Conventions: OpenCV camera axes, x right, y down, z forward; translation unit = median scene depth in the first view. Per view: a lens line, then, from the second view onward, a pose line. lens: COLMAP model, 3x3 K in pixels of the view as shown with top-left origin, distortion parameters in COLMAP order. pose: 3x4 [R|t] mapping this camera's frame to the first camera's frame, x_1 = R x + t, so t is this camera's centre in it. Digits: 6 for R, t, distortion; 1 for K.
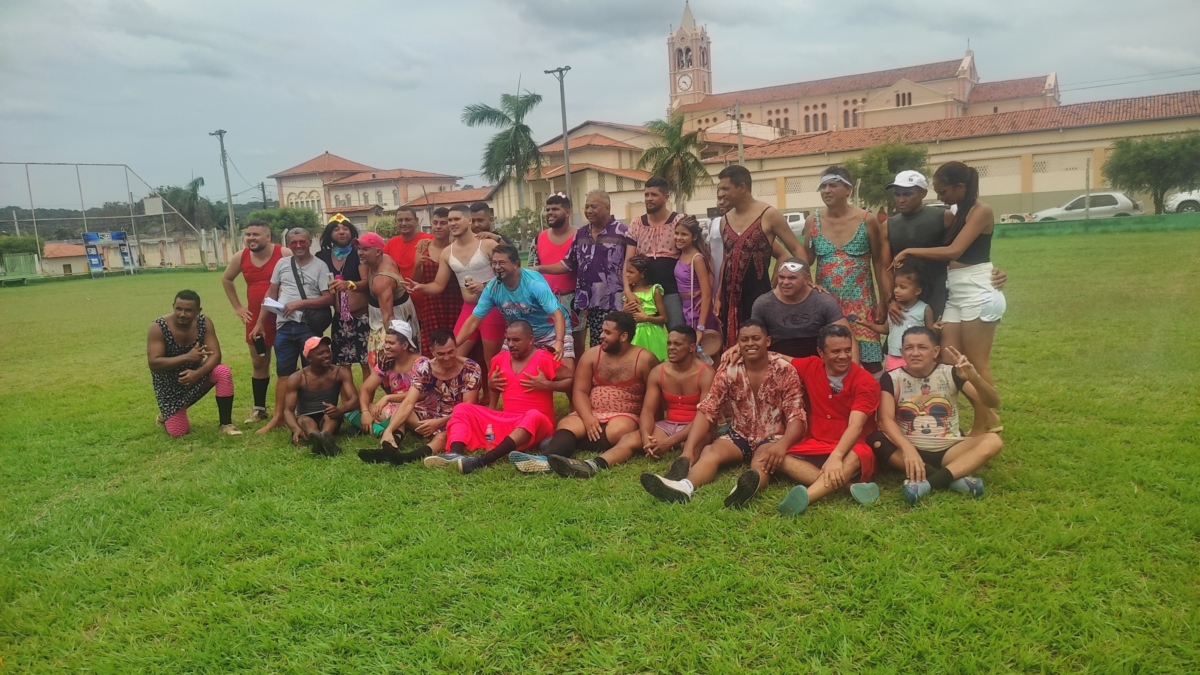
lens RADIAL K [[883.8, 0, 603.4], [0, 883.8, 332.8], [0, 0, 1]] dist [0.041676, -0.046296]
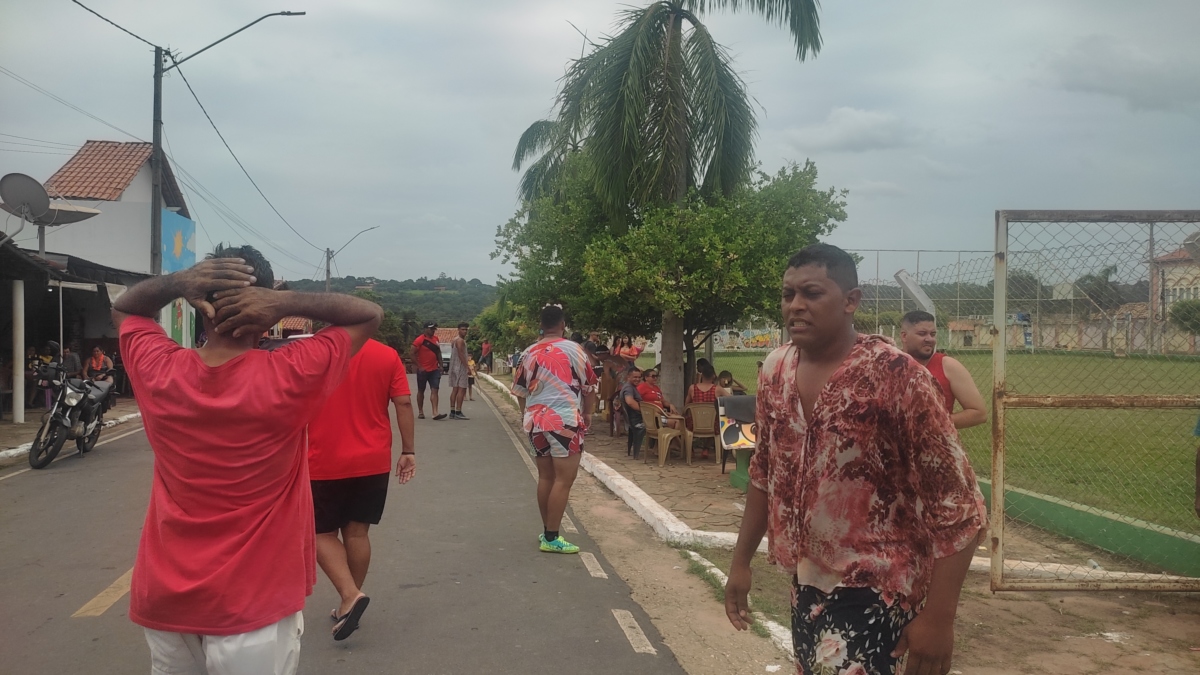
lens RADIAL K [[883.8, 0, 604.8], [0, 883.8, 335.2], [0, 0, 1]] dist [0.041676, -0.046296]
pose [[0.663462, 0.073836, -0.744557, -0.081227], [-0.138185, 0.990092, -0.024949, 0.010334], [0.735338, 0.119439, 0.667092, -0.093798]]
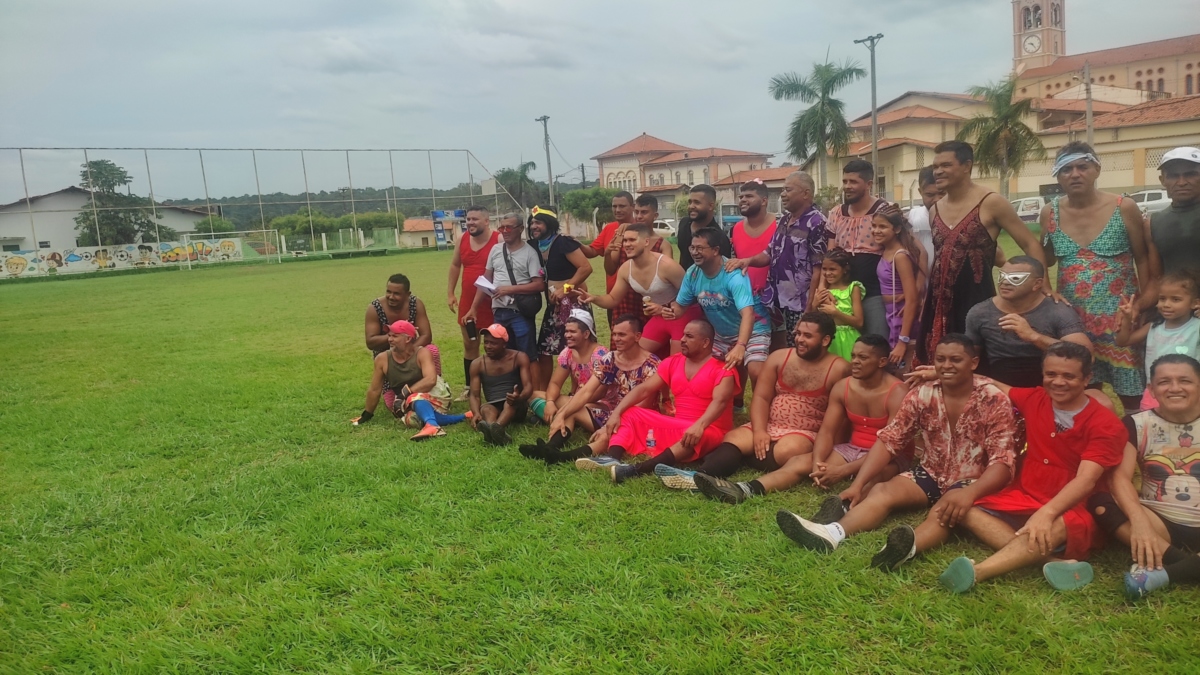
lens RADIAL K [[883.8, 0, 599.4], [0, 883.8, 318.8], [0, 0, 1]] dist [0.041676, -0.046296]
pose [[0.937506, 0.047887, -0.344658, 0.014426], [-0.044804, 0.998853, 0.016909, -0.002691], [0.345072, -0.000410, 0.938576, 0.012593]]
